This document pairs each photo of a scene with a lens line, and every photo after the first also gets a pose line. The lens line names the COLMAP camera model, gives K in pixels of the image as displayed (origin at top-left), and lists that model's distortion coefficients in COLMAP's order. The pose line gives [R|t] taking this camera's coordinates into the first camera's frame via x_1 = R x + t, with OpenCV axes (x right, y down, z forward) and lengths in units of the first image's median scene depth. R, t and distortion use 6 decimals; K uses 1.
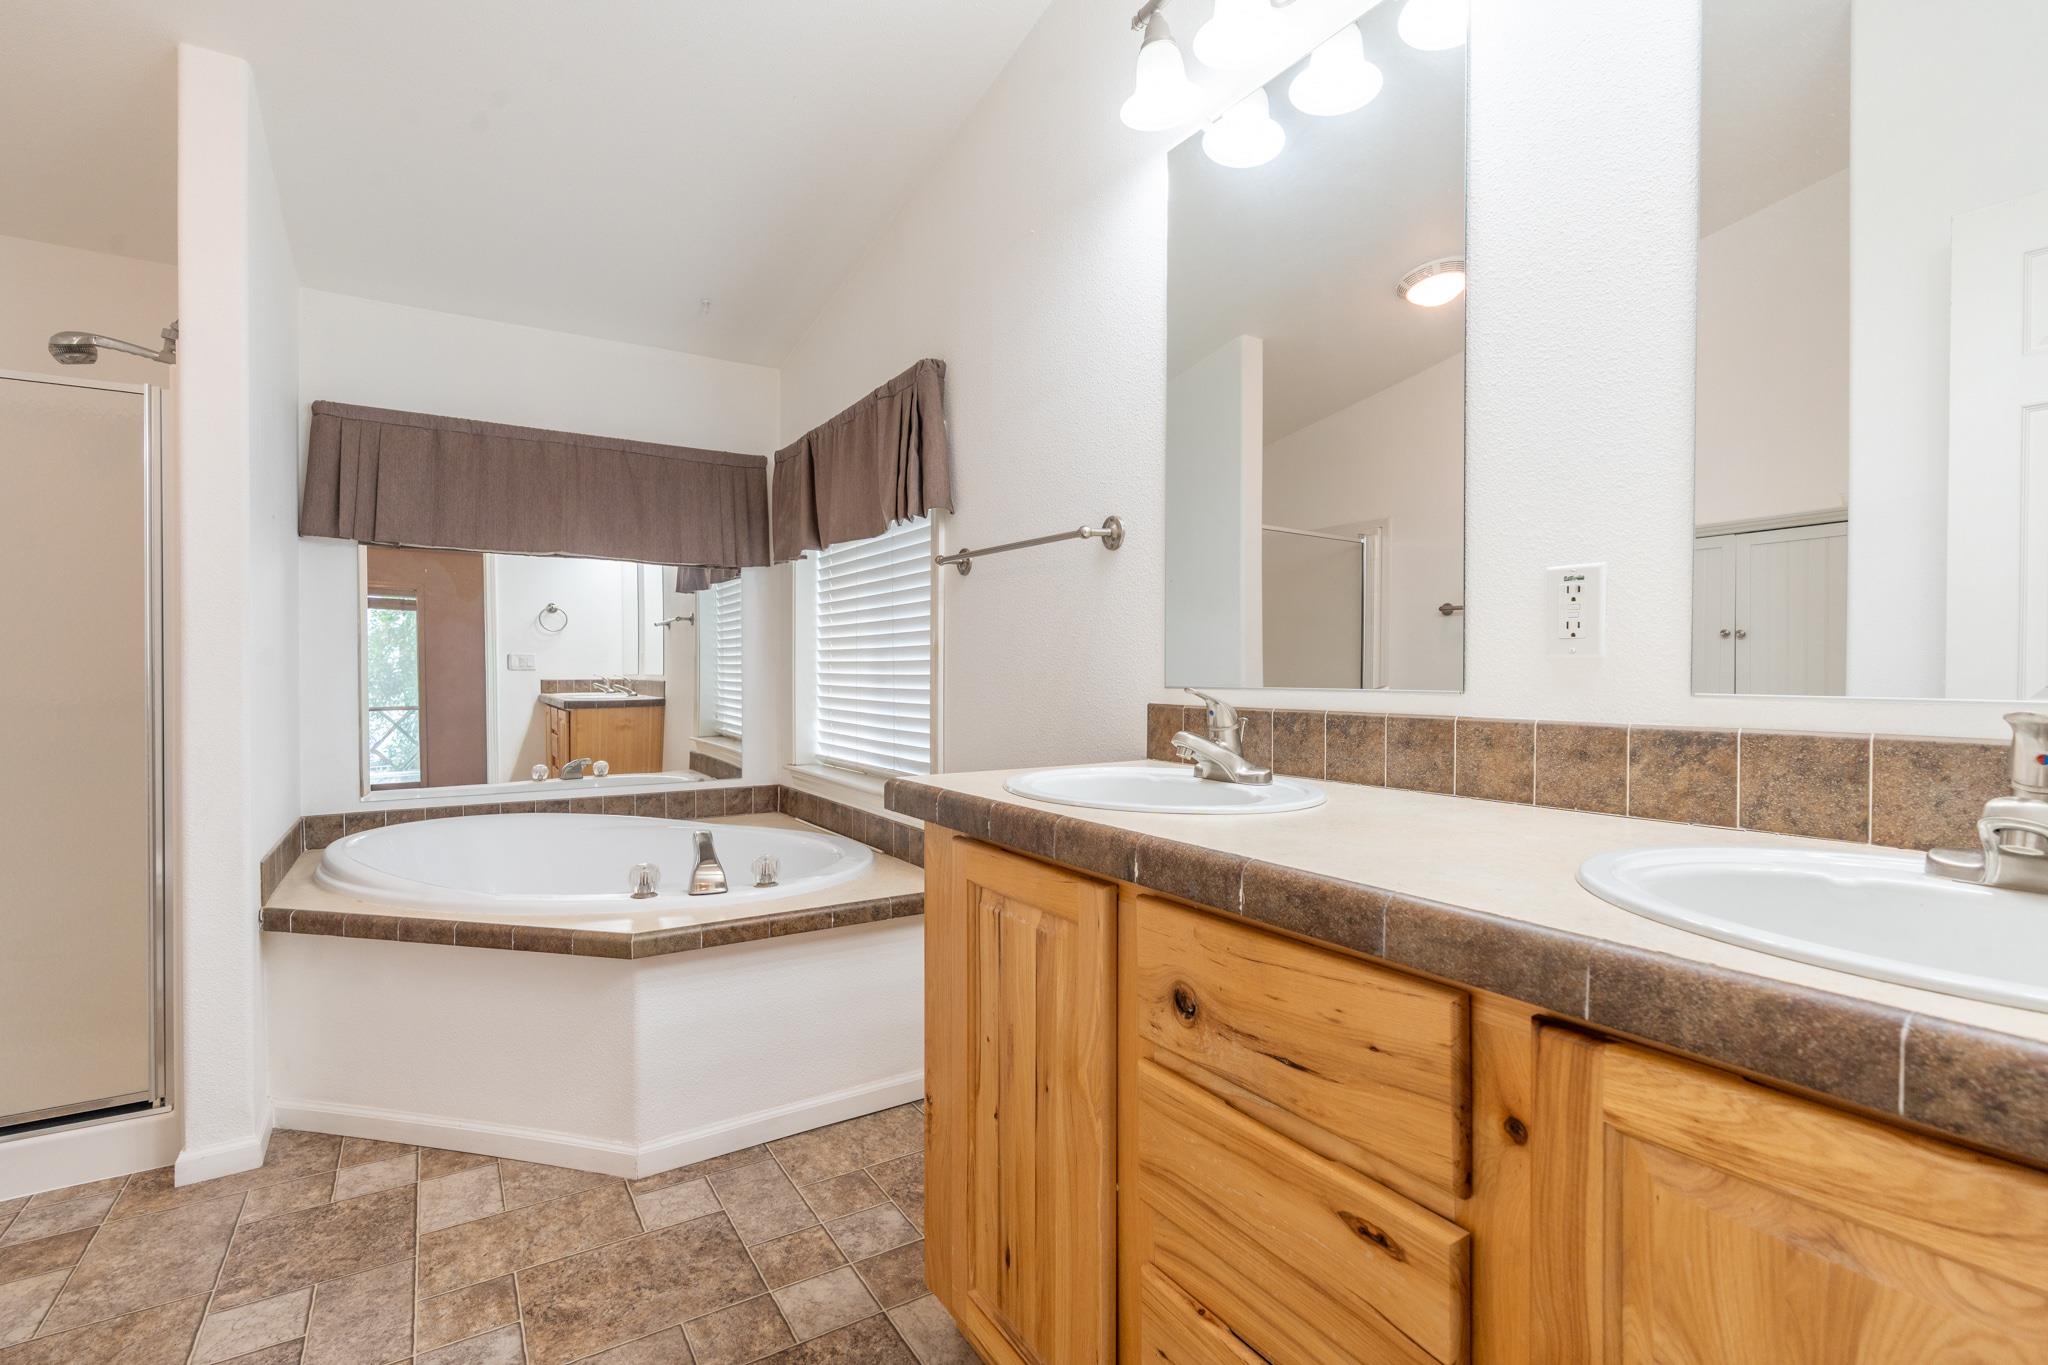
lens RADIAL K [[914.9, 0, 1027.0], [0, 914.9, 685.0], [0, 0, 1]] dist [-0.014030, 0.000788]
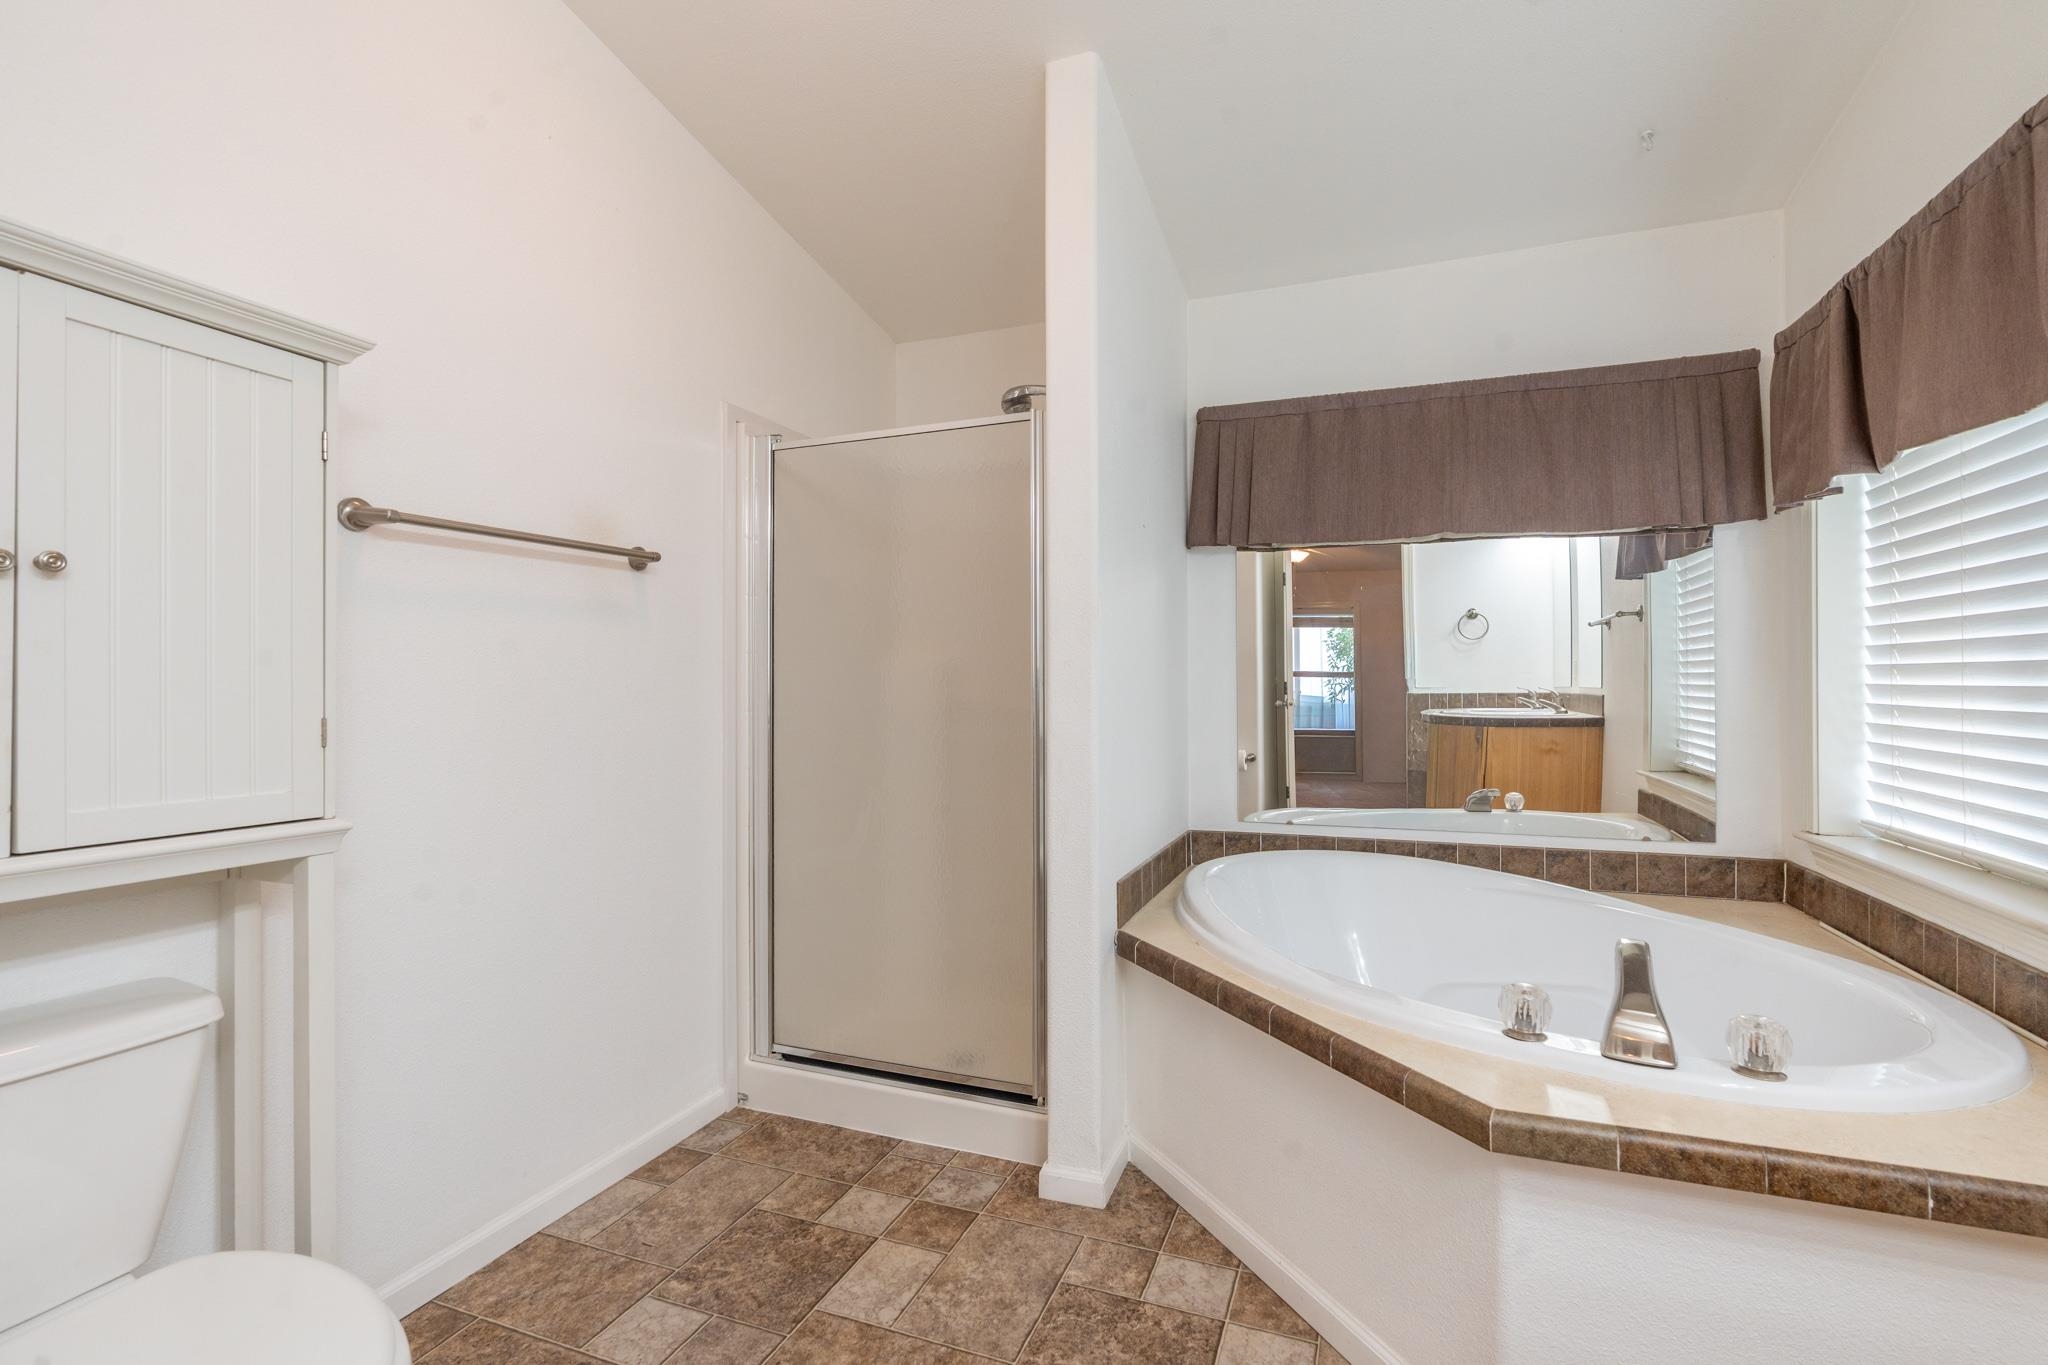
lens RADIAL K [[940.7, 0, 1028.0], [0, 940.7, 679.3], [0, 0, 1]] dist [-0.002416, 0.001433]
pose [[0.588764, -0.007707, -0.808268, -0.069780], [-0.008571, 0.999839, -0.015777, -0.002284], [0.808260, 0.016217, 0.588603, 0.250216]]
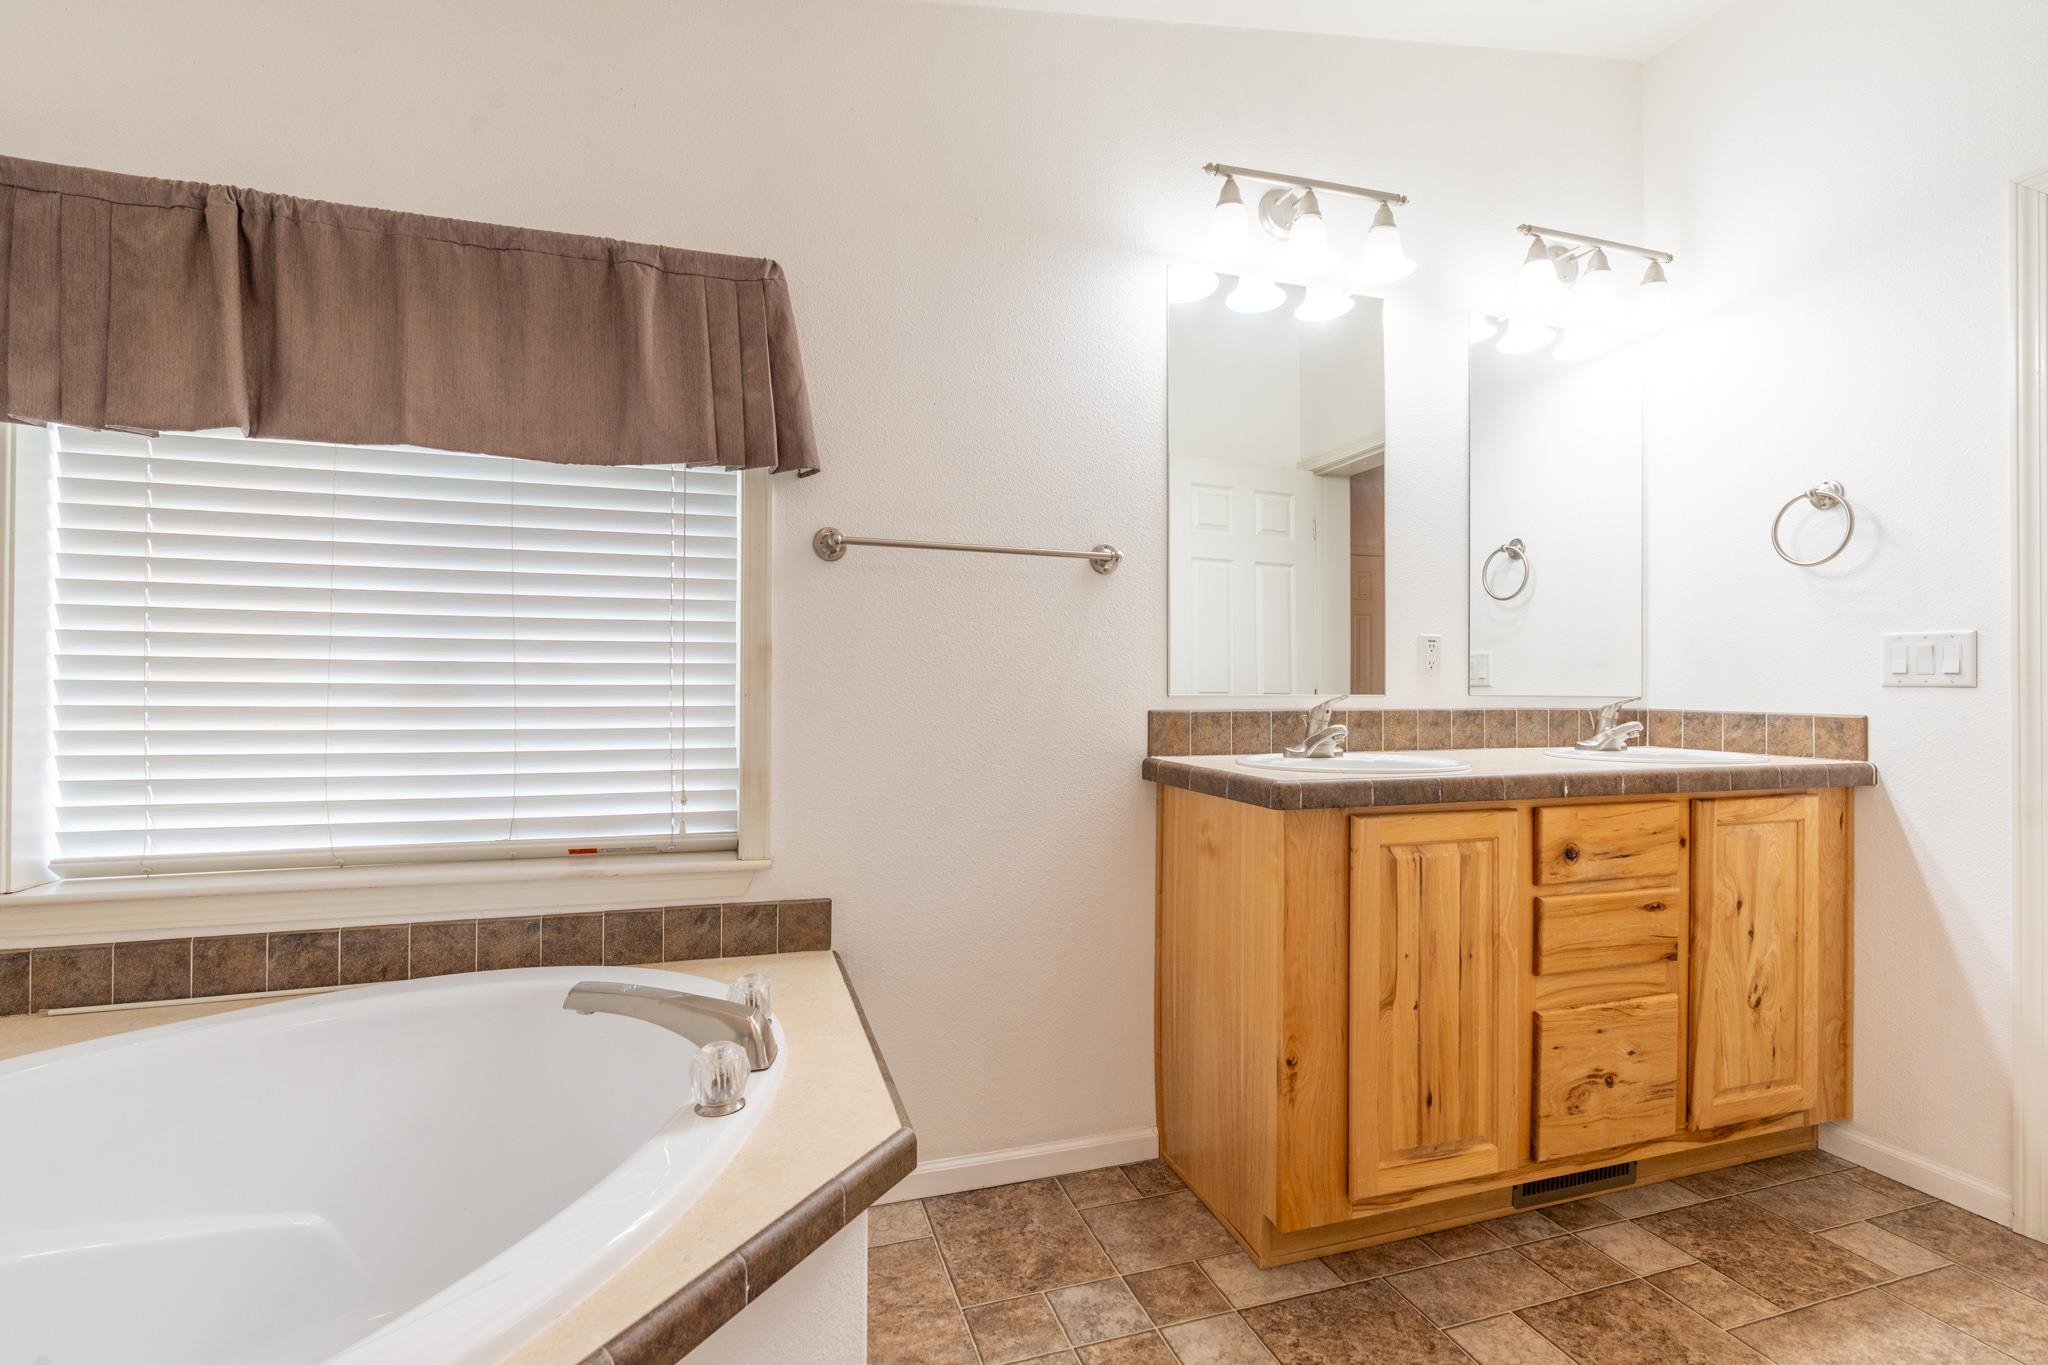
lens RADIAL K [[972.1, 0, 1033.0], [0, 972.1, 680.0], [0, 0, 1]] dist [-0.012438, 0.009952]
pose [[0.256526, 0.002007, 0.966535, -0.712707], [0.007107, 0.999967, -0.003963, -0.009012], [-0.966511, 0.007885, 0.256504, 0.523911]]
